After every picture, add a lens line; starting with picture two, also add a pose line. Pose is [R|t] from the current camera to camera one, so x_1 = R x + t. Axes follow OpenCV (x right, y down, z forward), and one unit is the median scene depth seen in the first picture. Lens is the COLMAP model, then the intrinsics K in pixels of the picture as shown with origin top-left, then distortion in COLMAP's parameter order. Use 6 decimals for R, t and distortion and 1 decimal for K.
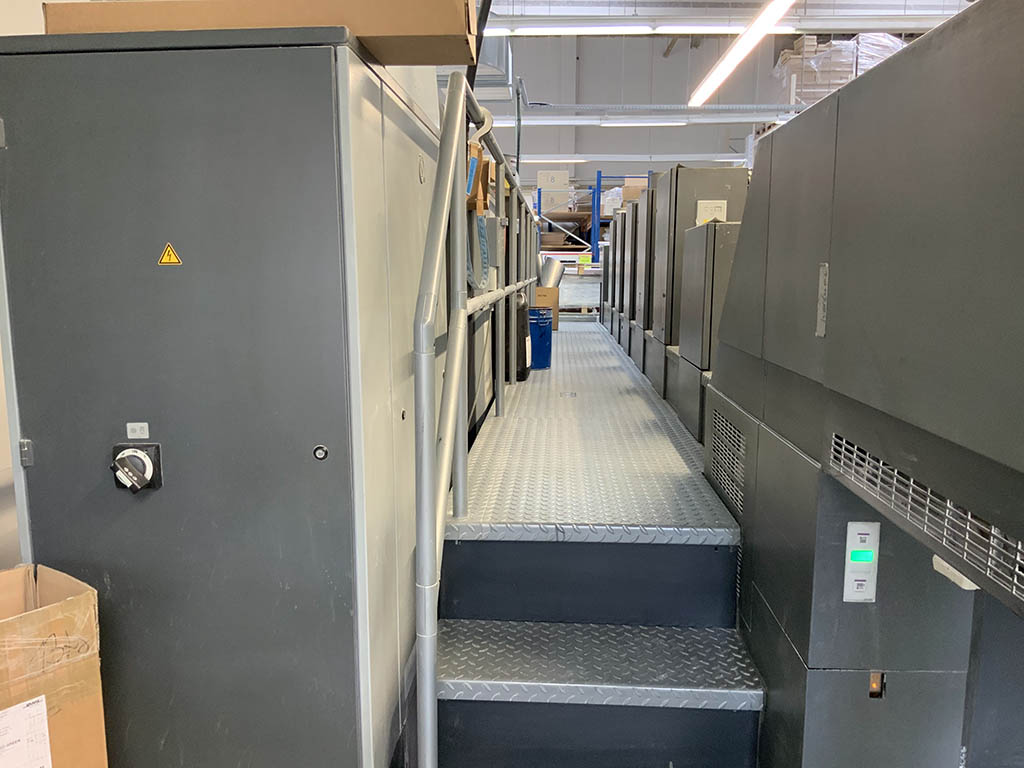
lens RADIAL K [[852.5, 0, 513.2], [0, 852.5, 385.9], [0, 0, 1]] dist [0.098212, -0.185707]
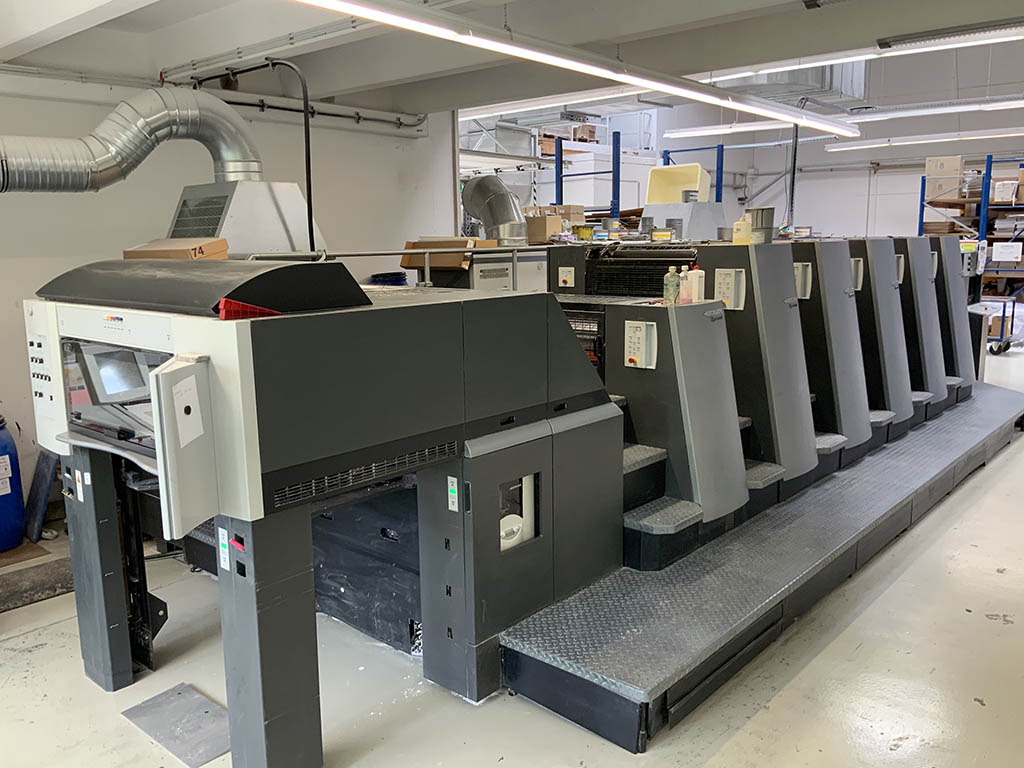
lens RADIAL K [[856.5, 0, 512.6], [0, 856.5, 387.0], [0, 0, 1]] dist [0.079776, -0.139013]
pose [[0.783669, 0.091794, -0.614358, 0.296008], [-0.065727, 0.995723, 0.064934, -0.023372], [0.617691, -0.010507, 0.786351, -0.074640]]
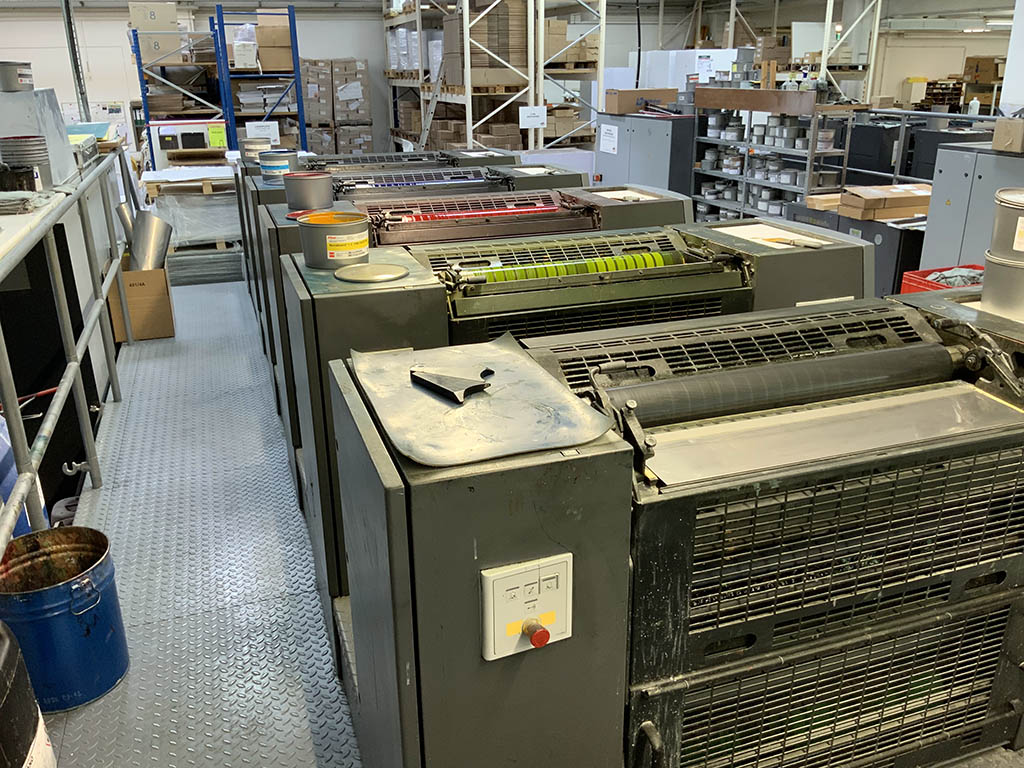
lens RADIAL K [[845.8, 0, 512.0], [0, 845.8, 384.0], [0, 0, 1]] dist [0.103876, -0.214940]
pose [[0.927258, -0.145747, 0.344891, 0.034292], [0.066716, 0.970702, 0.230838, -0.089905], [-0.368430, -0.191037, 0.909815, 0.193206]]
